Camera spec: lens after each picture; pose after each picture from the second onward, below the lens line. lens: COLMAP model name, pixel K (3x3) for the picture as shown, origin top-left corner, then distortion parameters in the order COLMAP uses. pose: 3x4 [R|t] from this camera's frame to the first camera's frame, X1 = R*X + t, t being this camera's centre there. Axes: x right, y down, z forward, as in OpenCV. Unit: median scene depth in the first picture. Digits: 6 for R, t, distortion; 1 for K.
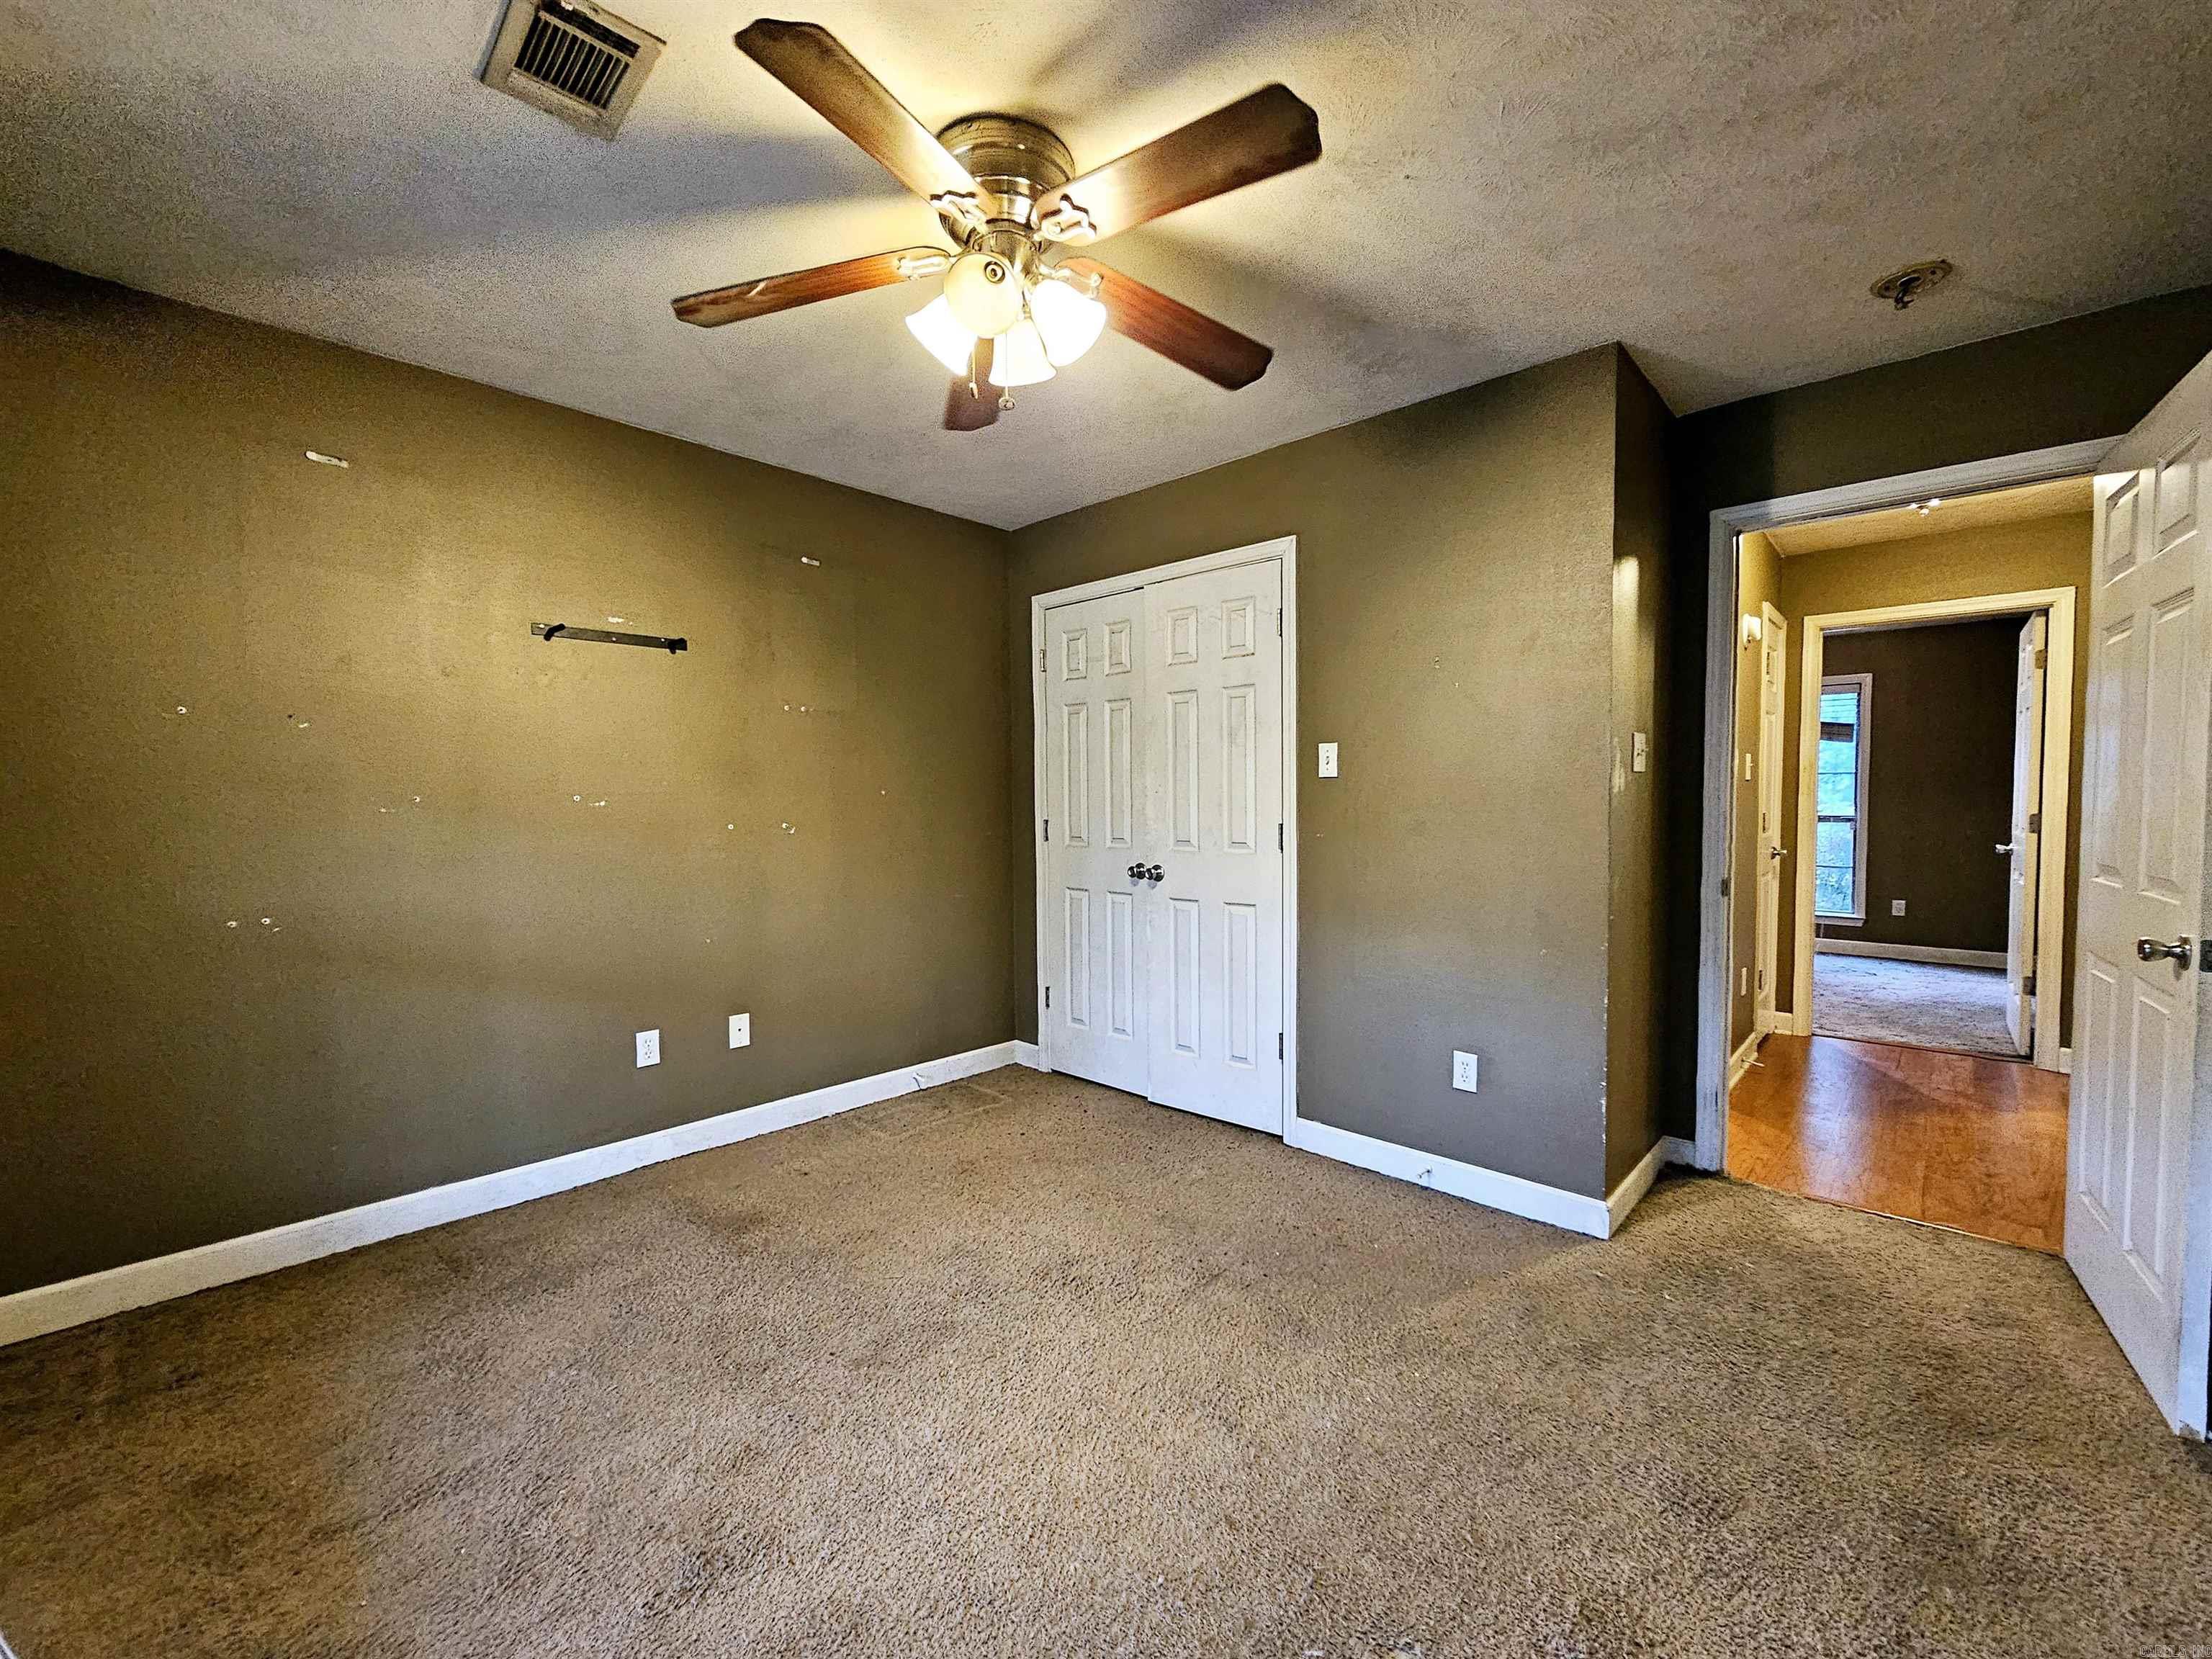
lens RADIAL K [[907.7, 0, 1112.1], [0, 907.7, 837.4], [0, 0, 1]] dist [-0.002310, 0.000844]
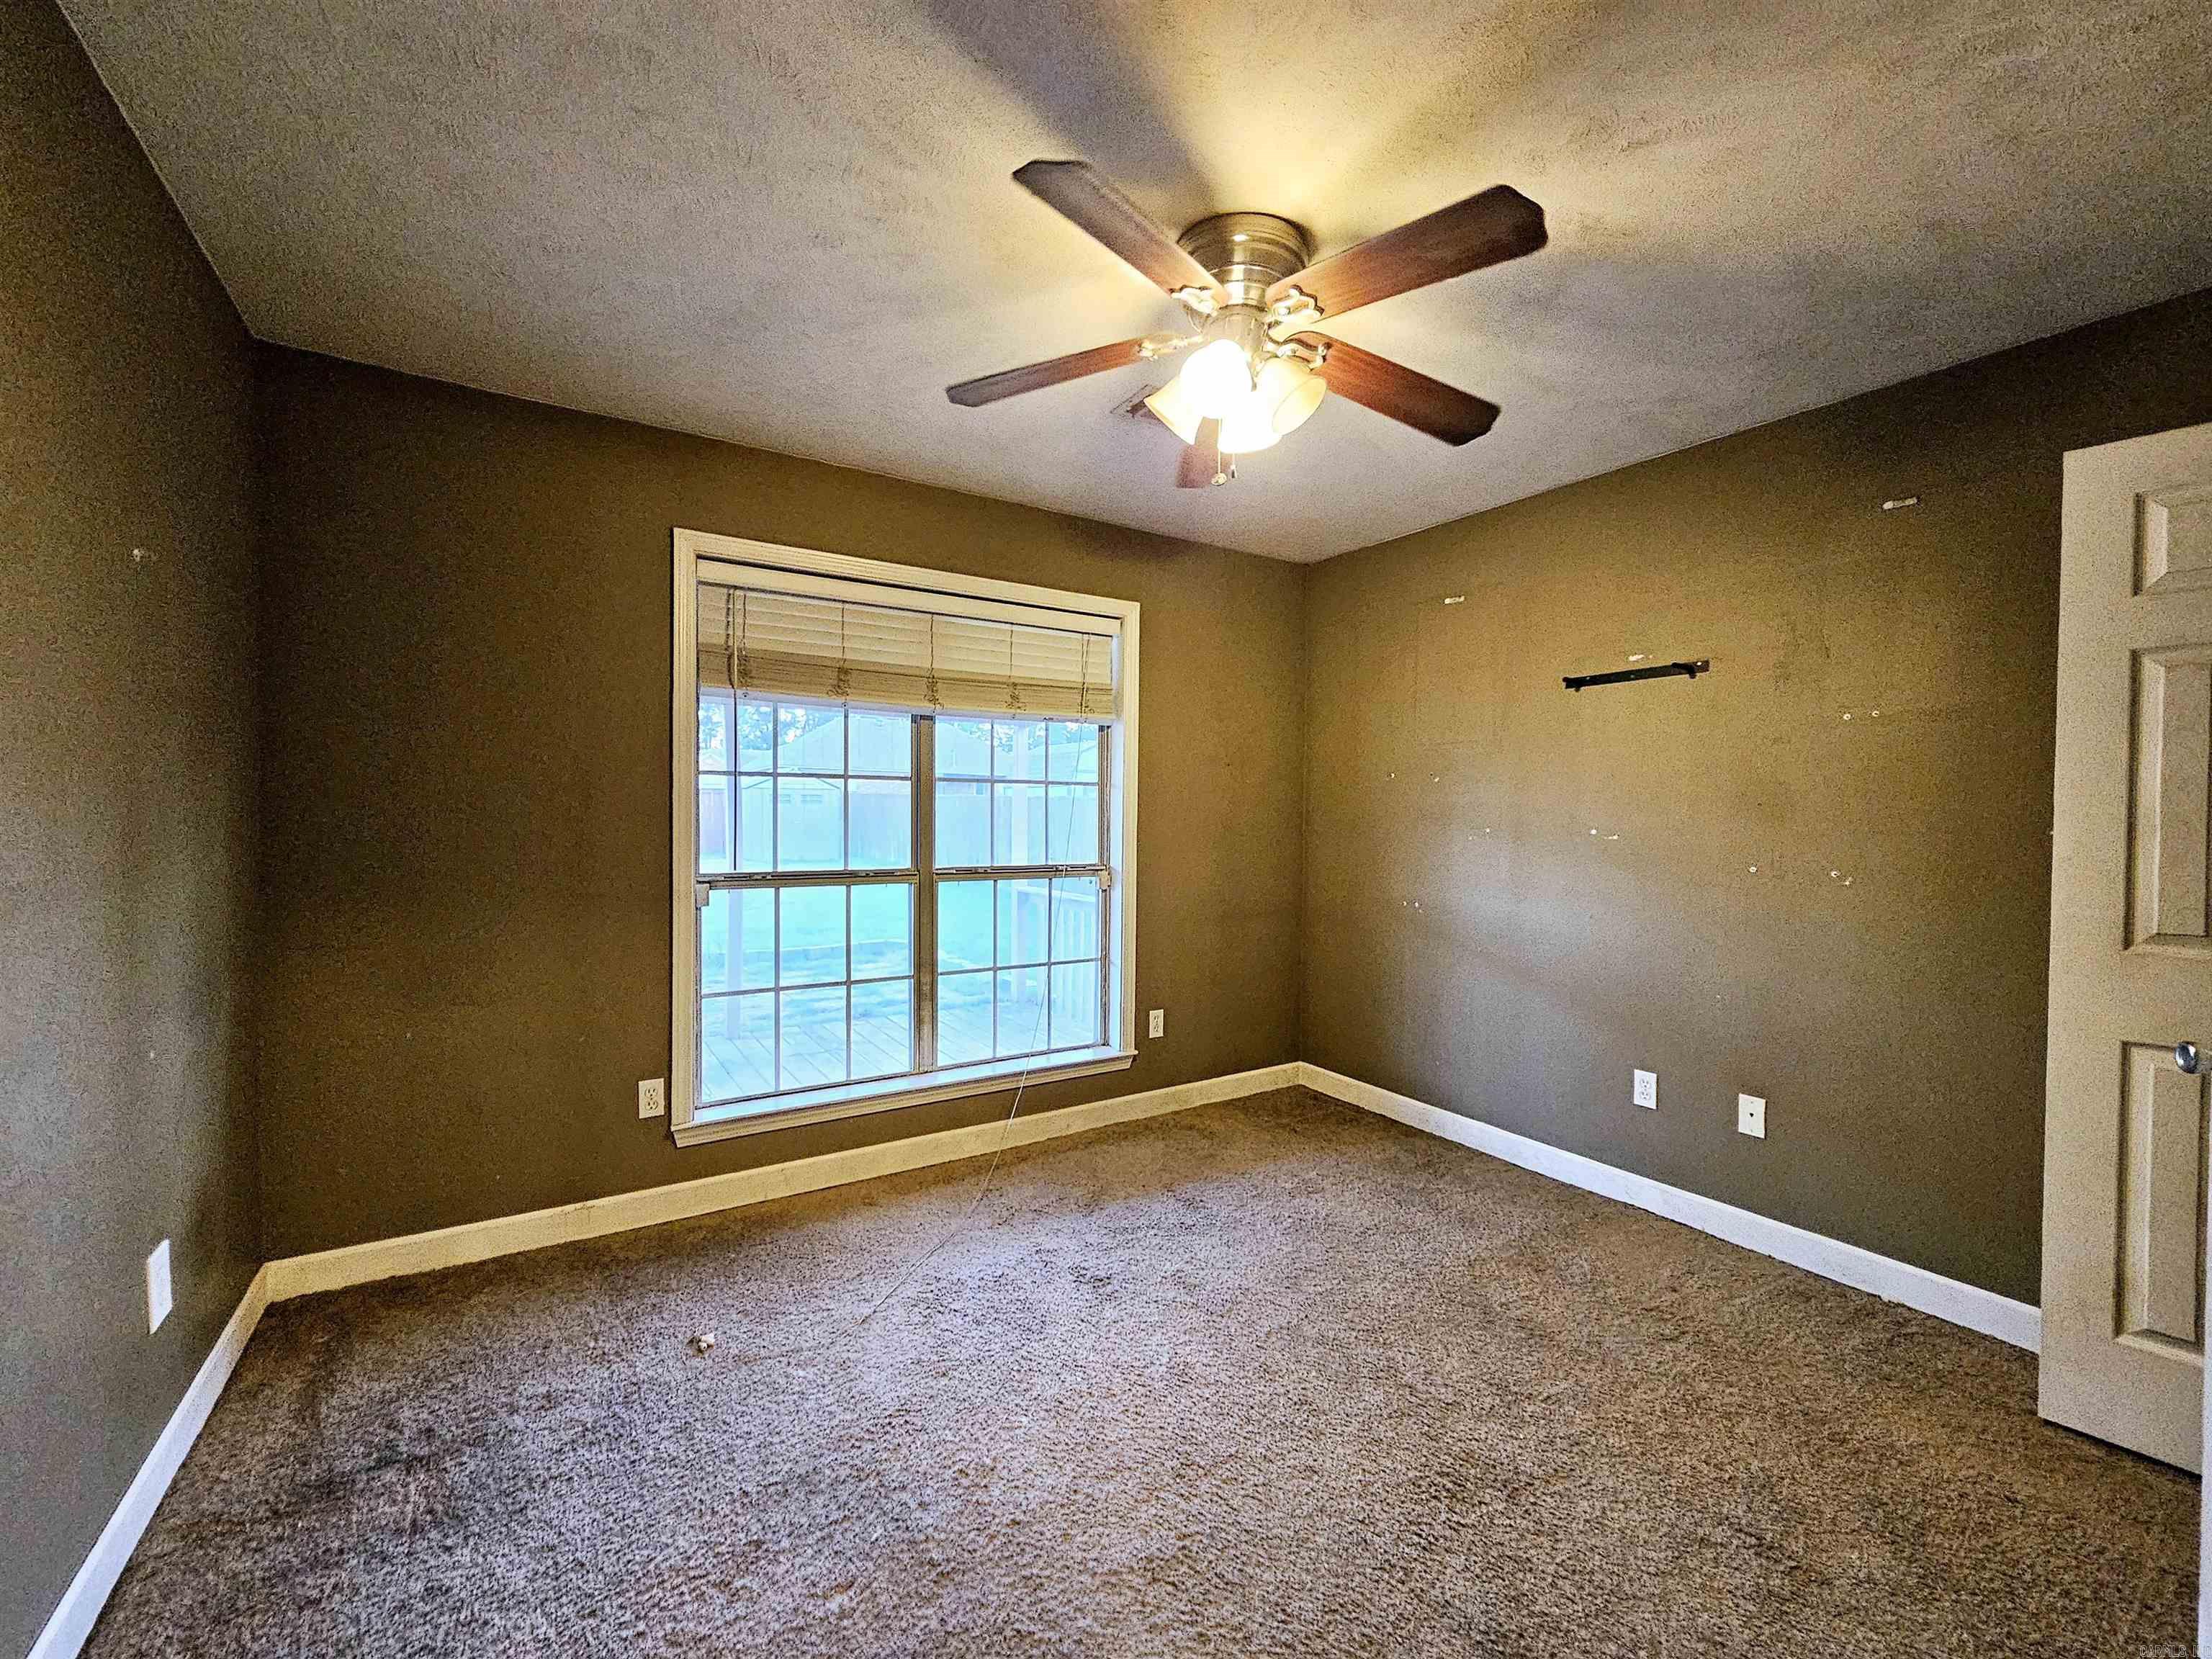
lens RADIAL K [[907.7, 0, 1120.6], [0, 907.7, 841.3], [0, 0, 1]] dist [-0.002310, 0.000844]
pose [[-0.265774, 0.027974, -0.963629, 0.724806], [-0.042615, 0.998261, 0.040733, -0.063156], [0.963093, 0.051891, -0.264120, 0.889165]]
